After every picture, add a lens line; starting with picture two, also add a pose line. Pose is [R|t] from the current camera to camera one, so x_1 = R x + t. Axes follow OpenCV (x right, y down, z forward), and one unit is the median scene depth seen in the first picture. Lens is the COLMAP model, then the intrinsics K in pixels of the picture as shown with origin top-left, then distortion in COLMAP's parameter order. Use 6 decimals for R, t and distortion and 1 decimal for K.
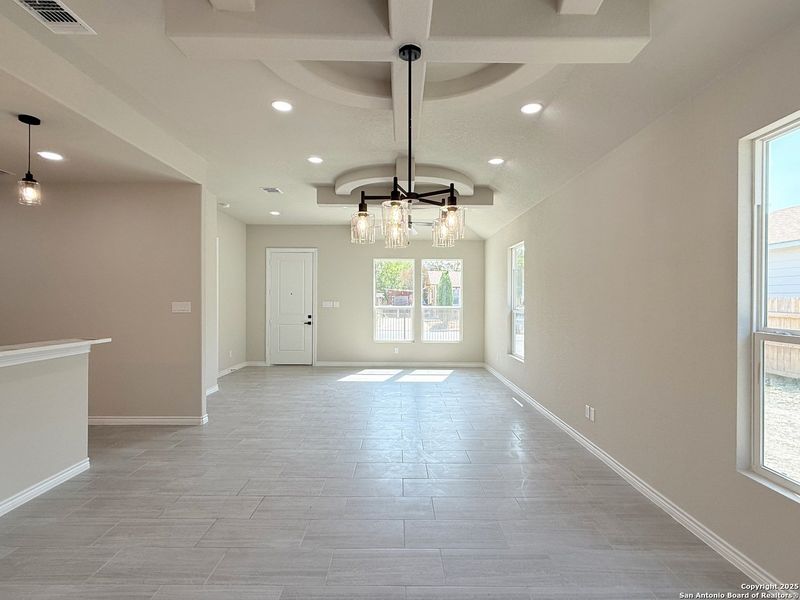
lens RADIAL K [[398.9, 0, 398.5], [0, 398.9, 302.1], [0, 0, 1]] dist [-0.000194, -0.000417]
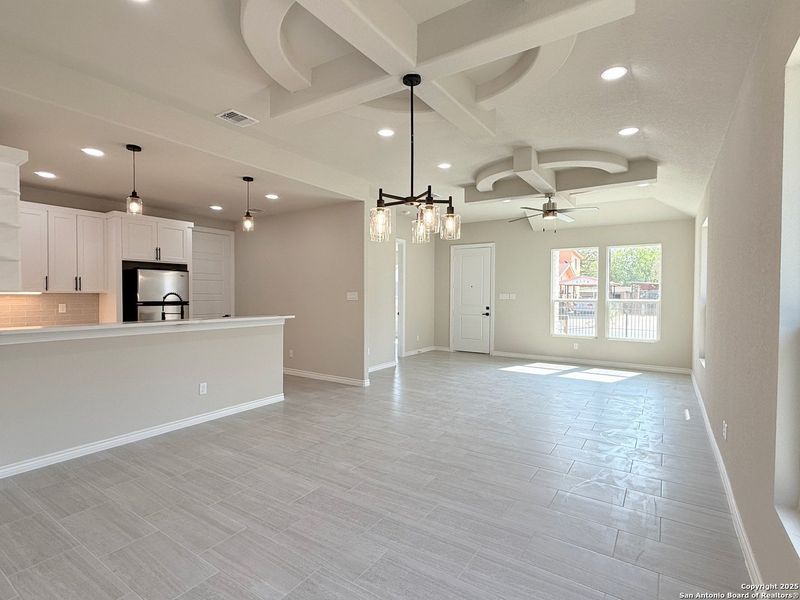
lens RADIAL K [[398.9, 0, 398.5], [0, 398.9, 302.1], [0, 0, 1]] dist [-0.000194, -0.000417]
pose [[0.830761, 0.012701, -0.556485, 0.256011], [-0.005520, 0.999878, 0.014580, 0.010100], [0.556602, -0.009040, 0.830730, -0.010188]]
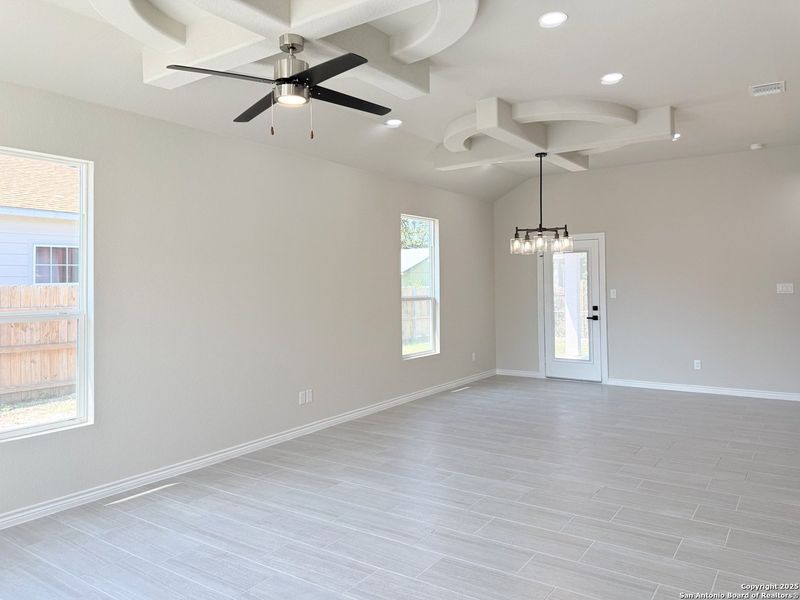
lens RADIAL K [[580.9, 0, 398.4], [0, 580.9, 270.1], [0, 0, 1]] dist [0.082683, -0.122460]
pose [[-0.820810, 0.019932, 0.570853, -0.385104], [0.013090, 0.999785, -0.016086, -0.012061], [-0.571051, -0.005731, -0.820894, 1.415542]]
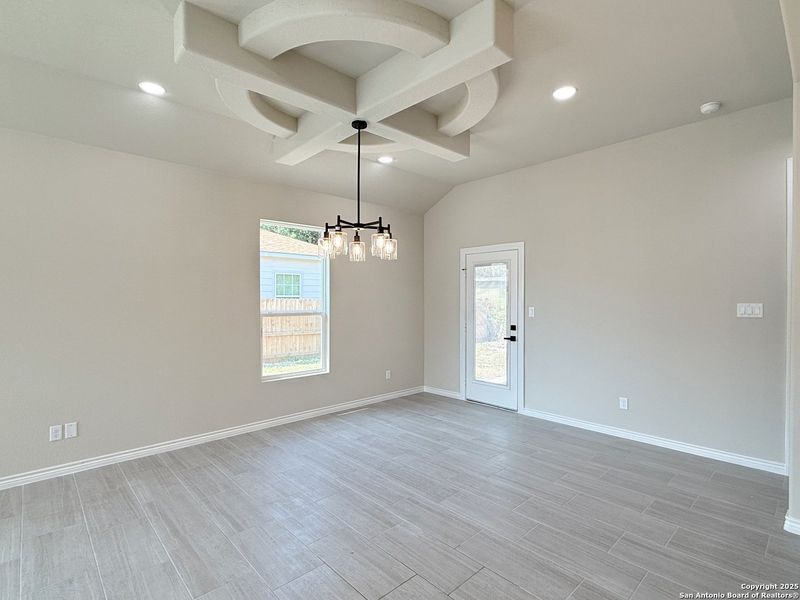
lens RADIAL K [[398.9, 0, 398.5], [0, 398.9, 302.1], [0, 0, 1]] dist [-0.000194, -0.000417]
pose [[-0.681804, -0.010623, 0.731457, -0.423737], [0.002930, 0.999847, 0.017252, -0.006637], [-0.731529, 0.013906, -0.681669, 0.714828]]
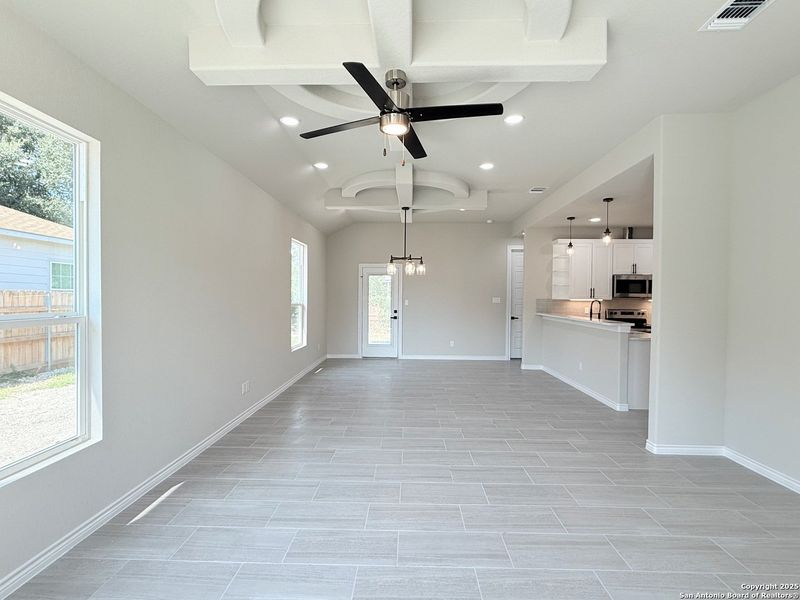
lens RADIAL K [[384.5, 0, 399.4], [0, 384.5, 302.7], [0, 0, 1]] dist [0.000366, -0.000081]
pose [[-0.999608, -0.012459, 0.025077, -0.001745], [-0.011890, 0.999671, 0.022727, -0.003258], [-0.025352, 0.022419, -0.999427, 1.443635]]
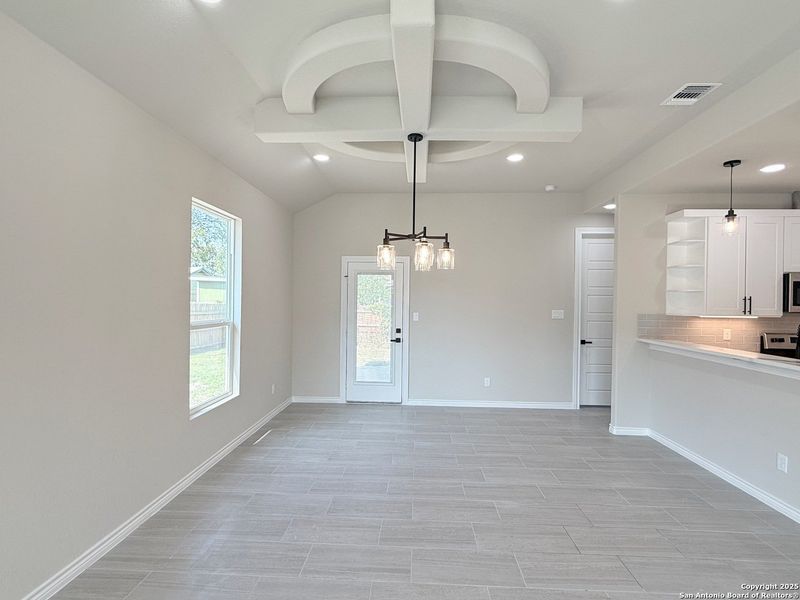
lens RADIAL K [[398.9, 0, 398.5], [0, 398.9, 302.1], [0, 0, 1]] dist [-0.000194, -0.000417]
pose [[-0.998741, -0.016425, 0.047392, 0.004285], [-0.015974, 0.999824, 0.009887, -0.016212], [-0.047546, 0.009117, -0.998827, 0.933635]]
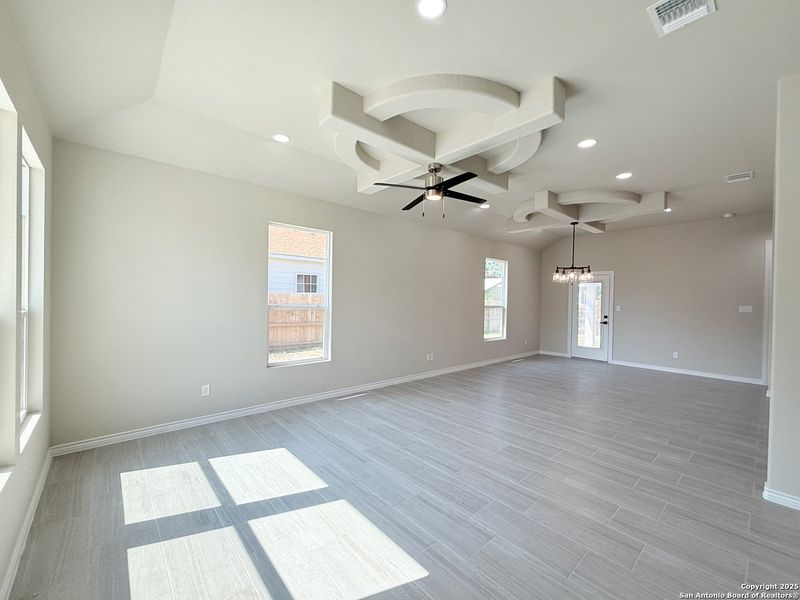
lens RADIAL K [[330.1, 0, 400.0], [0, 330.1, 300.0], [0, 0, 1]] dist [0.000278, 0.000081]
pose [[-0.667005, -0.021474, 0.744743, -0.393907], [-0.017332, 0.999761, 0.013305, -0.006628], [-0.744851, -0.004033, -0.667218, 1.459791]]
